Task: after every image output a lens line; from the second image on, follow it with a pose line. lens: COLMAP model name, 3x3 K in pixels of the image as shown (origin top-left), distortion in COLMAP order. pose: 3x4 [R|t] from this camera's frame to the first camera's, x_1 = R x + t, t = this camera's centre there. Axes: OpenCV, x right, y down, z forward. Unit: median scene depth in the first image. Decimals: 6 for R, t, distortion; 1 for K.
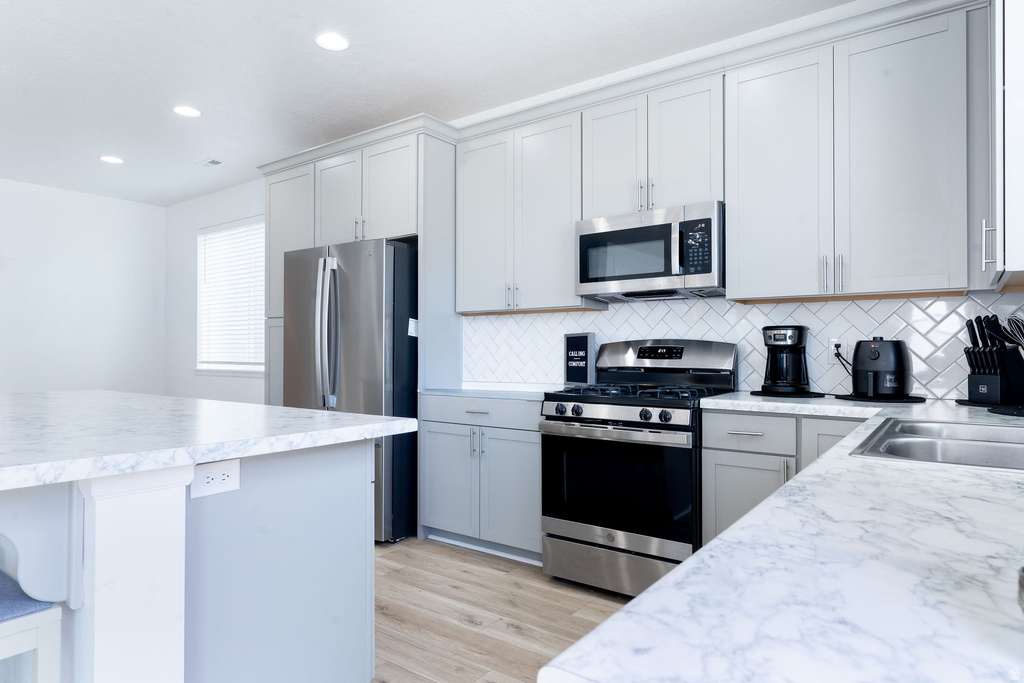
lens RADIAL K [[606.6, 0, 512.0], [0, 606.6, 341.5], [0, 0, 1]] dist [-0.000517, -0.000392]
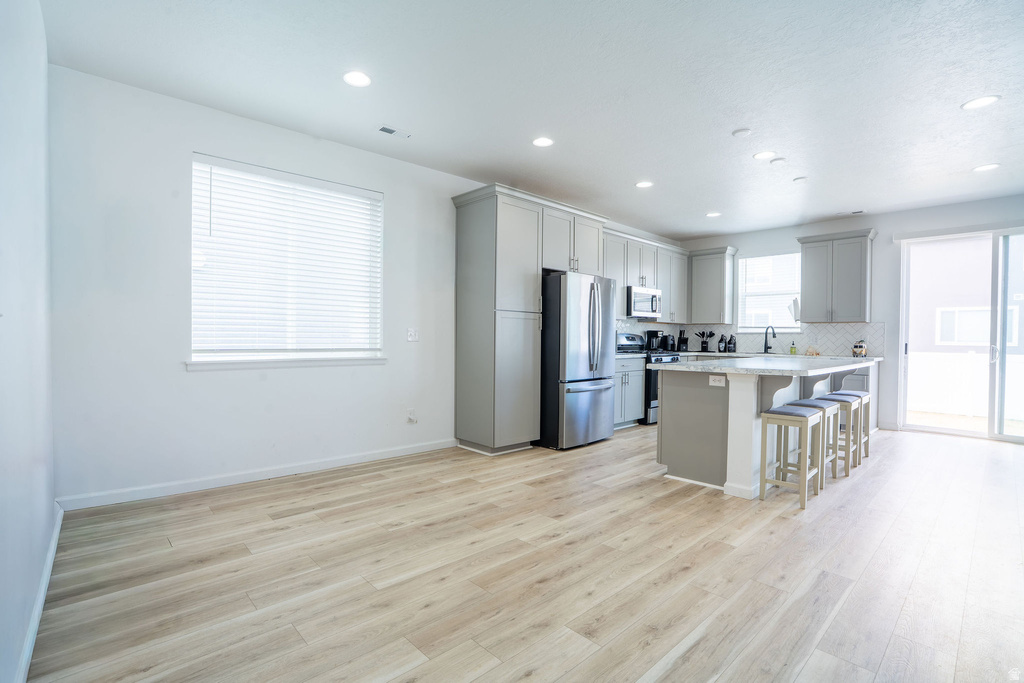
lens RADIAL K [[480.2, 0, 512.0], [0, 480.2, 341.5], [0, 0, 1]] dist [-0.064903, 0.026506]
pose [[0.182279, -0.005294, 0.983233, -2.125735], [-0.021200, 0.999732, 0.009313, 0.024146], [-0.983018, -0.022542, 0.182118, 1.247663]]
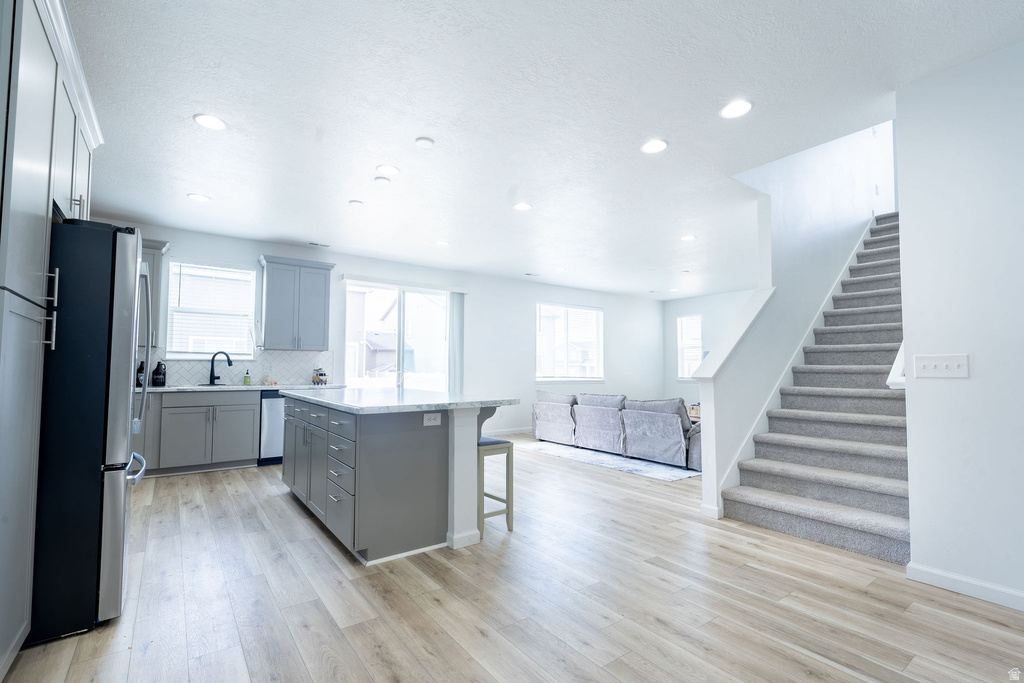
lens RADIAL K [[464.9, 0, 512.0], [0, 464.9, 341.5], [0, 0, 1]] dist [-0.002087, 0.001079]
pose [[-0.954812, 0.015089, 0.296826, -1.298944], [-0.005784, 0.997578, -0.069317, 0.025163], [-0.297153, -0.067901, -0.952412, 1.879307]]
